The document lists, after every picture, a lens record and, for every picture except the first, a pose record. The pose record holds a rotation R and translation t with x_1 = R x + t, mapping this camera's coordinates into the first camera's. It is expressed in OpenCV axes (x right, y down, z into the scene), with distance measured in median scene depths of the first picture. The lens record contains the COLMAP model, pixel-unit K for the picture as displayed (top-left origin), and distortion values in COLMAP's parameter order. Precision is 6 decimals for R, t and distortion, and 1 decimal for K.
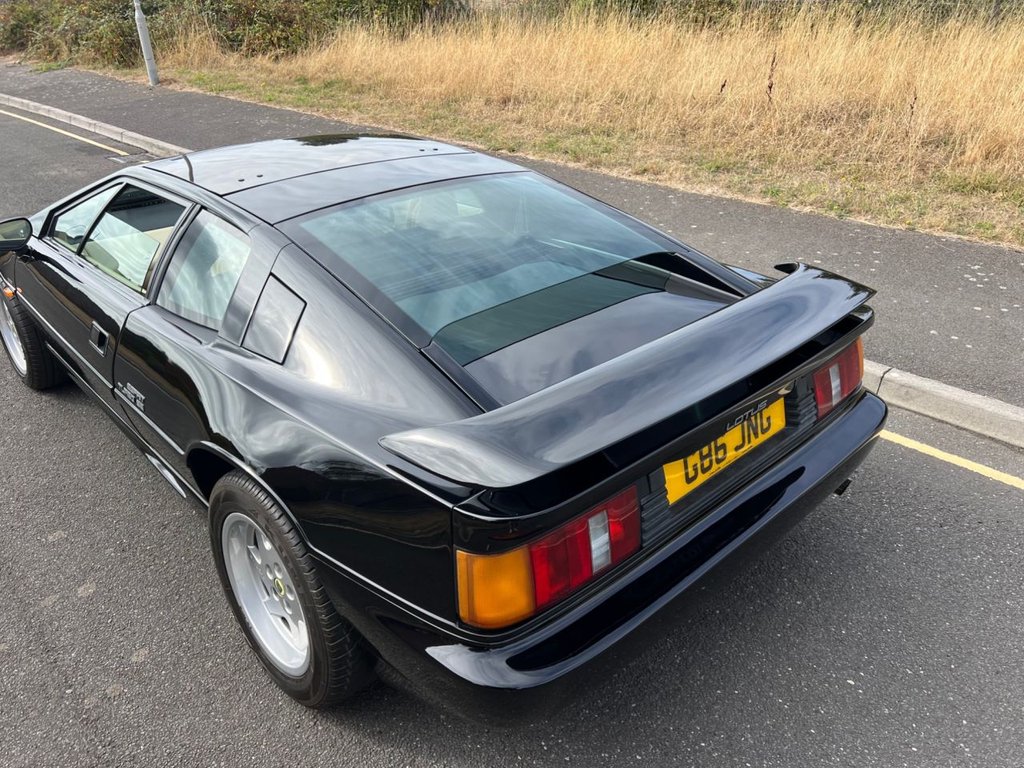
lens RADIAL K [[801.1, 0, 517.1], [0, 801.1, 399.6], [0, 0, 1]] dist [0.038288, -0.042680]
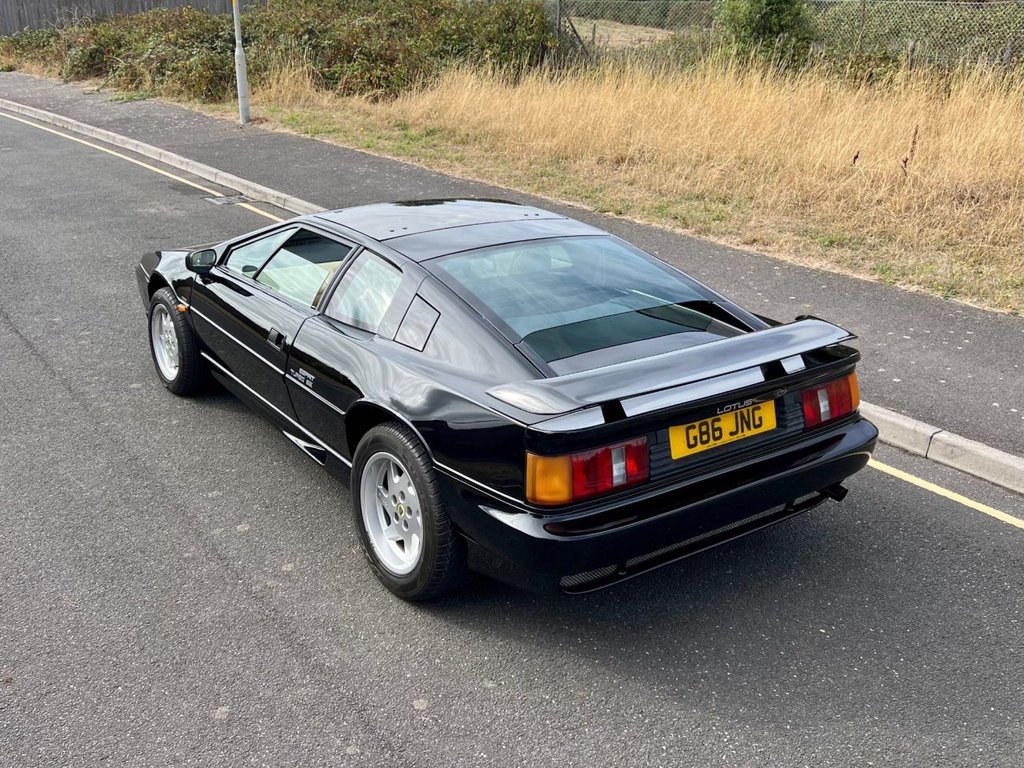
lens RADIAL K [[1133.0, 0, 512.7], [0, 1133.0, 347.4], [0, 0, 1]] dist [0.114929, -0.276670]
pose [[0.991138, 0.066405, -0.115044, 0.089503], [-0.085294, 0.982097, -0.167958, 0.221416], [0.101831, 0.176283, 0.979058, -0.804673]]
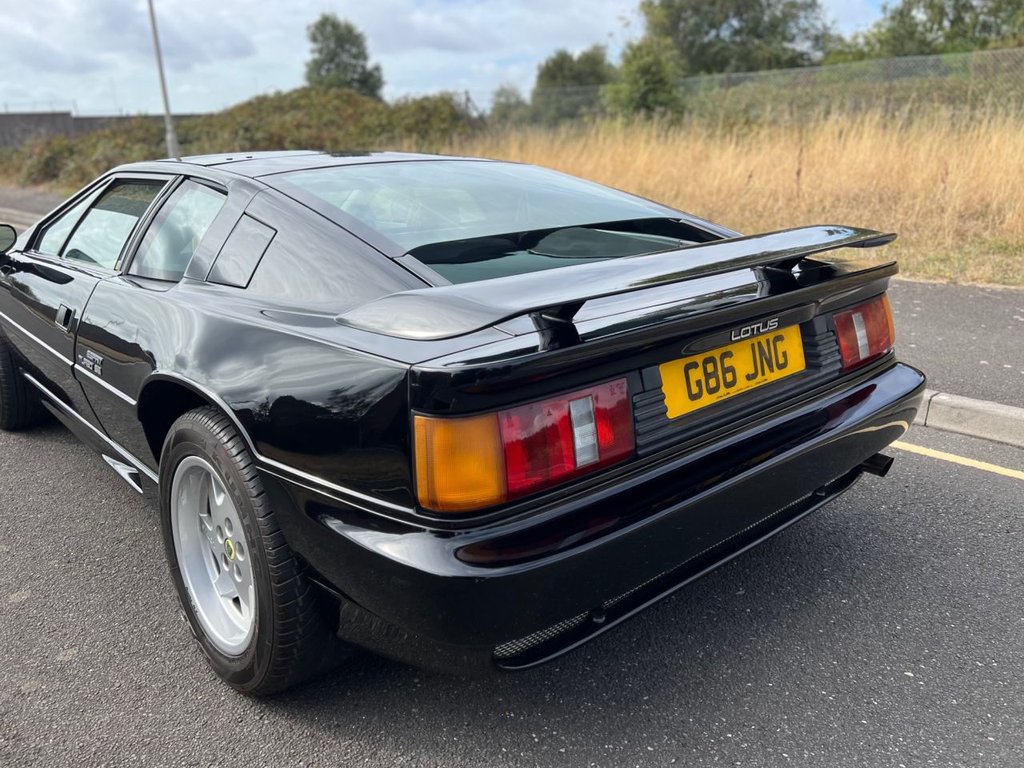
lens RADIAL K [[861.0, 0, 538.6], [0, 861.0, 375.2], [0, 0, 1]] dist [0.045717, -0.059819]
pose [[0.999701, -0.012498, -0.021038, 0.048287], [0.007666, 0.976412, -0.215779, 0.208395], [0.023238, 0.215553, 0.976216, 0.047534]]
